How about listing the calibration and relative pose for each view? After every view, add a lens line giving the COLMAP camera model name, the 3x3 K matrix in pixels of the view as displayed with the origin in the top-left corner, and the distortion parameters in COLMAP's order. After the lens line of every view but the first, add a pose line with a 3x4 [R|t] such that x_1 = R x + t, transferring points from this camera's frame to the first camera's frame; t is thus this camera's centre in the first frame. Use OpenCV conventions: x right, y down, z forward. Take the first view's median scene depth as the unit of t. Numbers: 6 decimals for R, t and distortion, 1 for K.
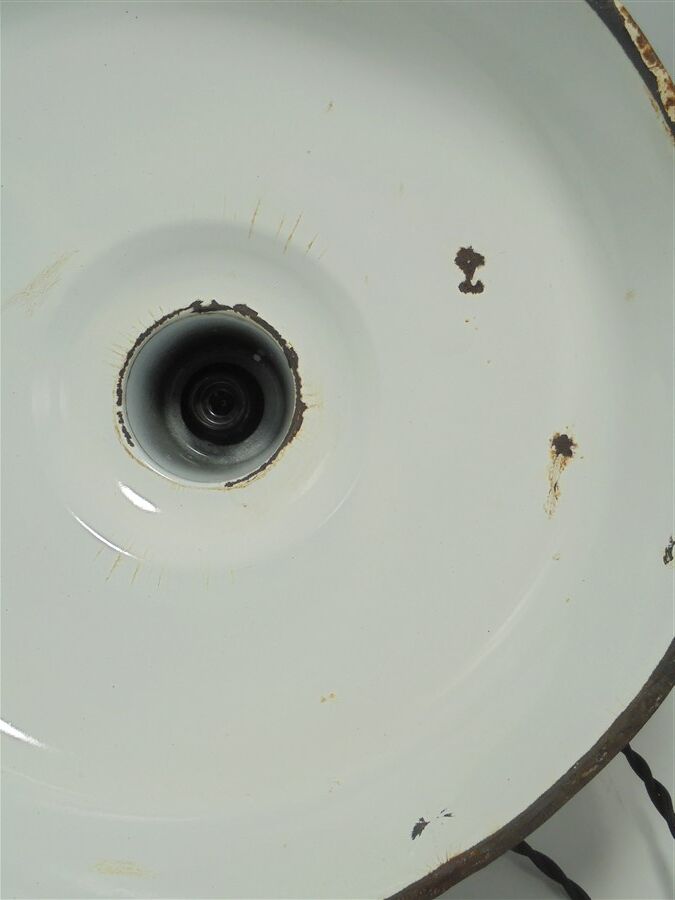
lens RADIAL K [[816.0, 0, 337.7], [0, 816.0, 447.1], [0, 0, 1]] dist [-0.030704, 0.022583]
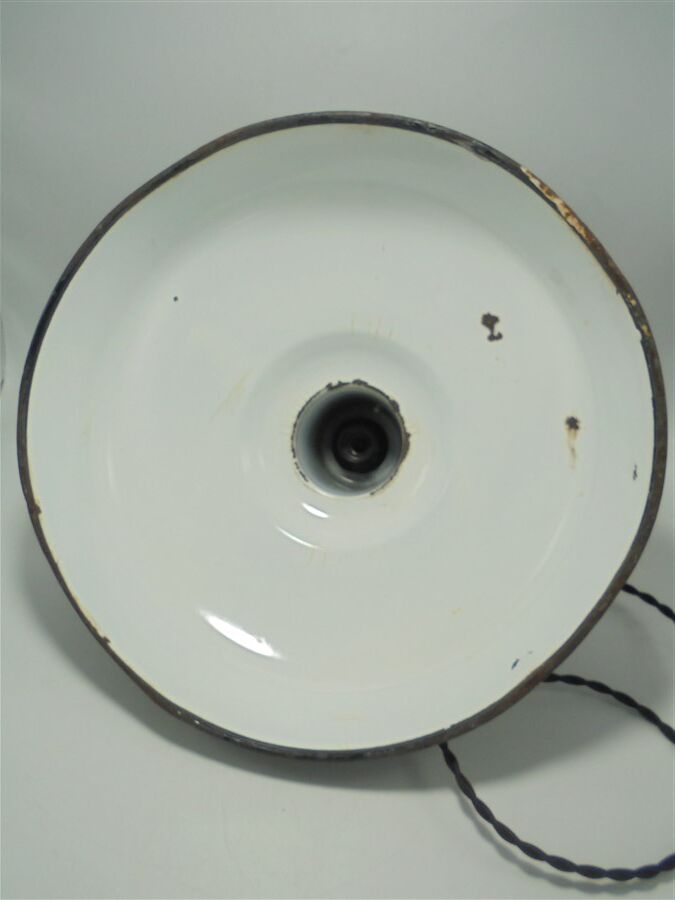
lens RADIAL K [[816.0, 0, 338.0], [0, 816.0, 450.4], [0, 0, 1]] dist [-0.030704, 0.022583]
pose [[0.960361, -0.206413, -0.187352, 0.113937], [0.195770, 0.977866, -0.073839, 0.067552], [0.198446, 0.034234, 0.979514, -0.542083]]
